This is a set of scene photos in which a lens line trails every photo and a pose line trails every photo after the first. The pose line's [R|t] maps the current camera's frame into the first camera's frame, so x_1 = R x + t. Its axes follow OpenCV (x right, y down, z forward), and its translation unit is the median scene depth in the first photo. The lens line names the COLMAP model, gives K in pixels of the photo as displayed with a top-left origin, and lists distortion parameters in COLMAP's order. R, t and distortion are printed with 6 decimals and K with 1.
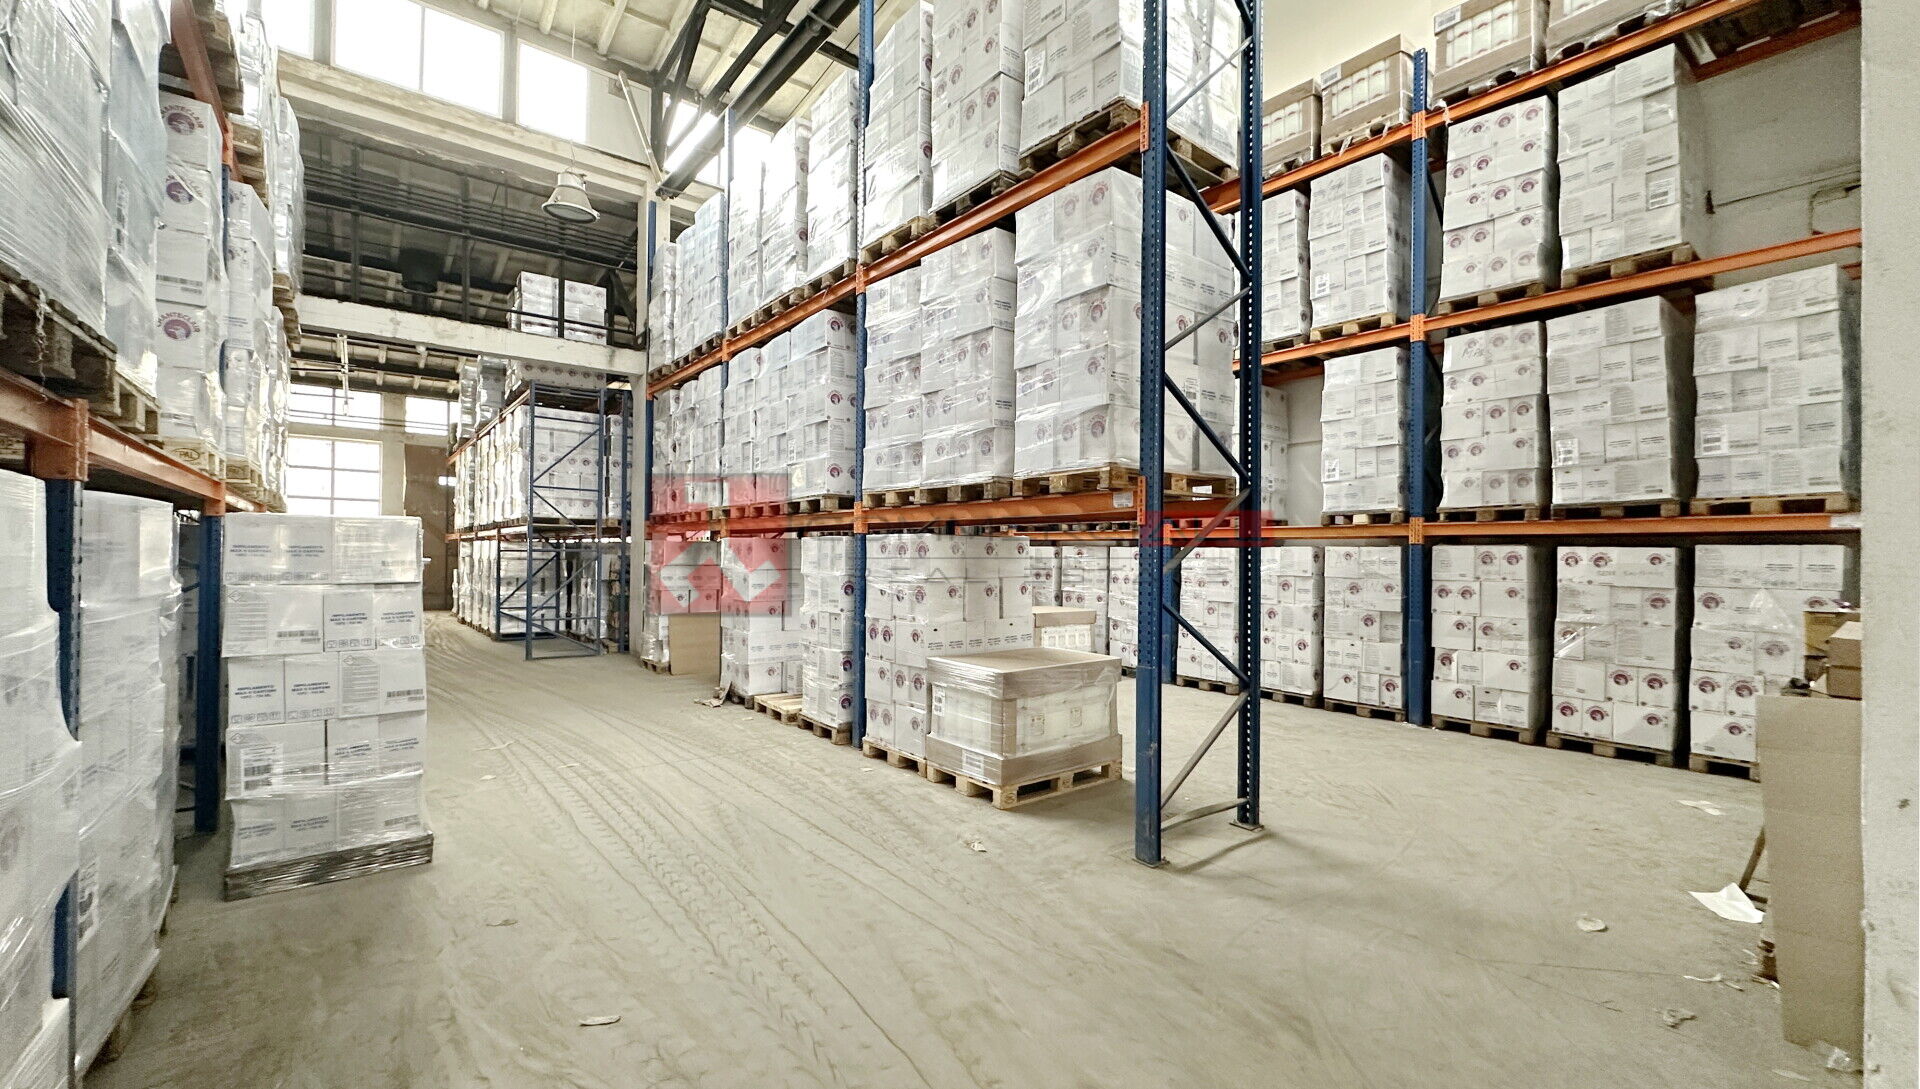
lens RADIAL K [[788.7, 0, 960.0], [0, 788.7, 544.5], [0, 0, 1]] dist [0.000466, -0.000129]
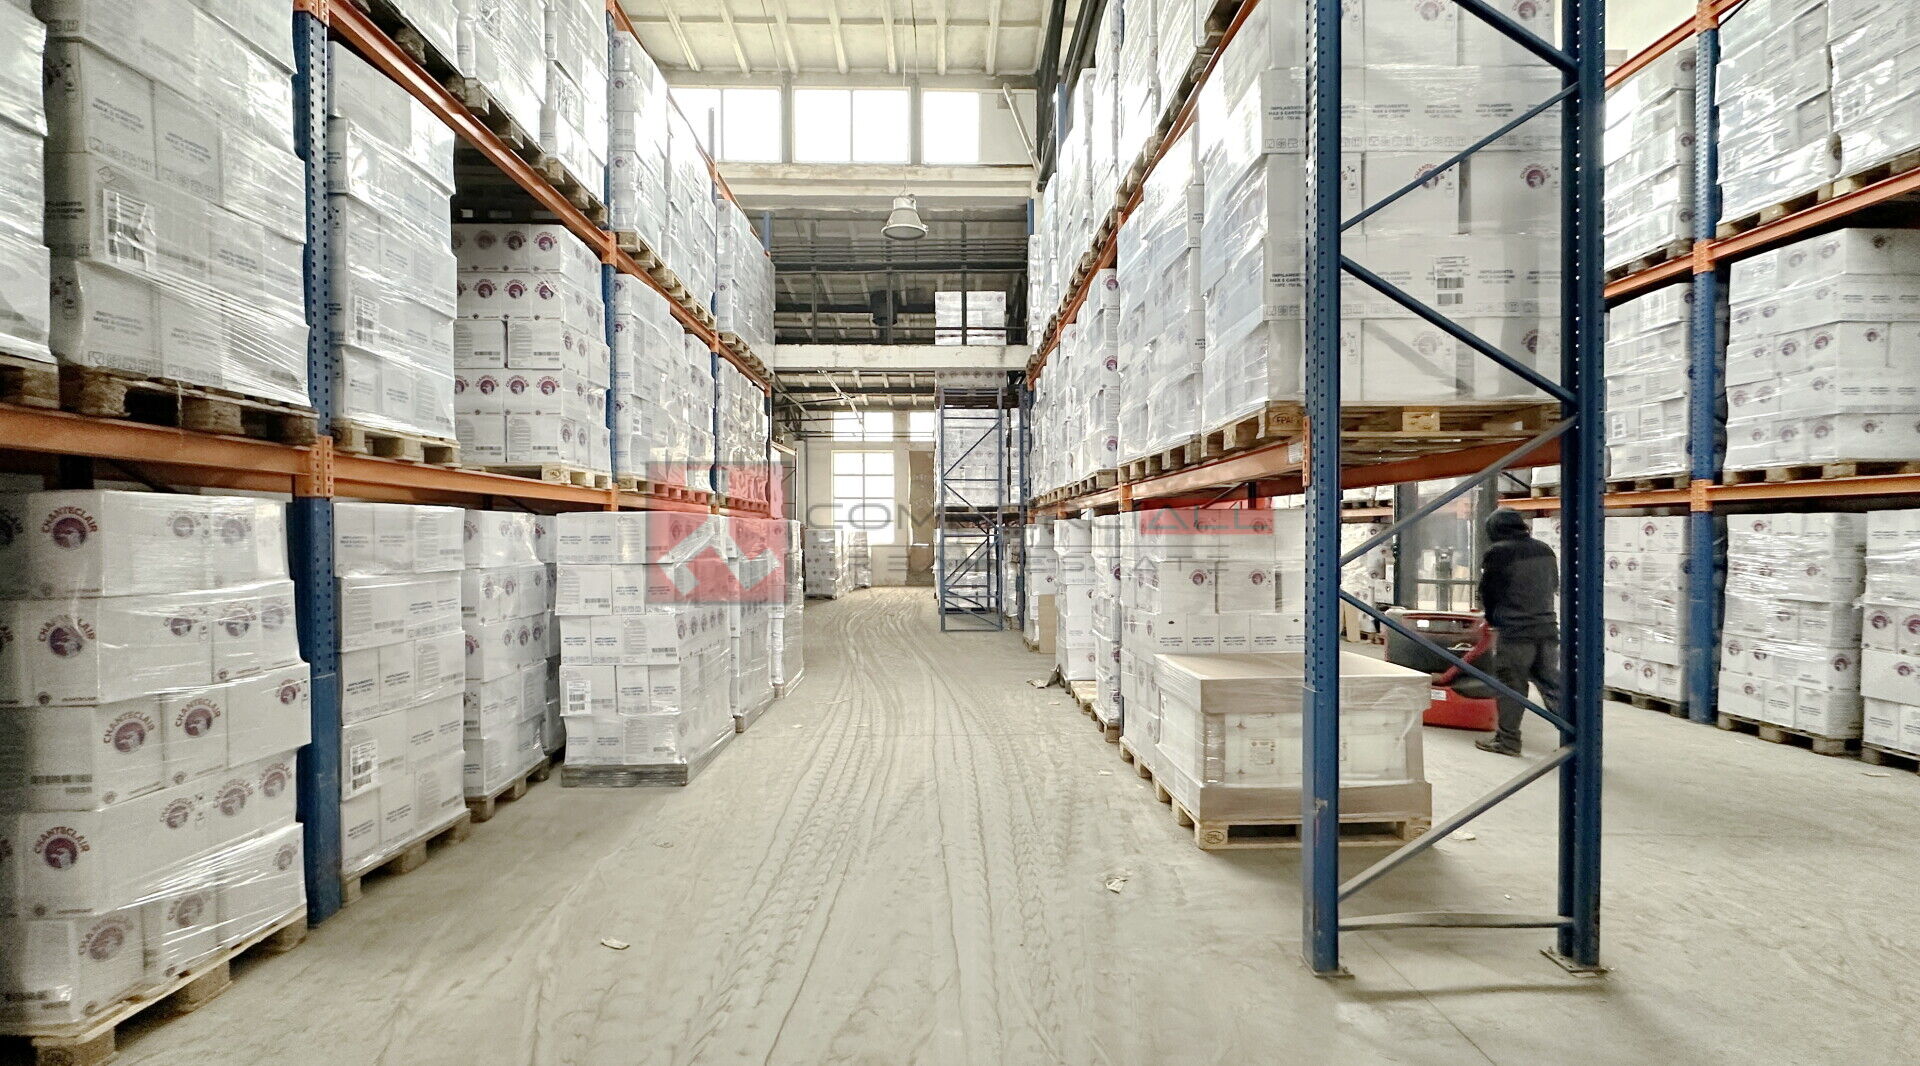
lens RADIAL K [[791.2, 0, 962.1], [0, 791.2, 543.9], [0, 0, 1]] dist [-0.001485, 0.000371]
pose [[0.793747, -0.010021, -0.608165, 0.306317], [0.023113, 0.999639, 0.013694, 0.007336], [0.607808, -0.024926, 0.793692, 0.190133]]
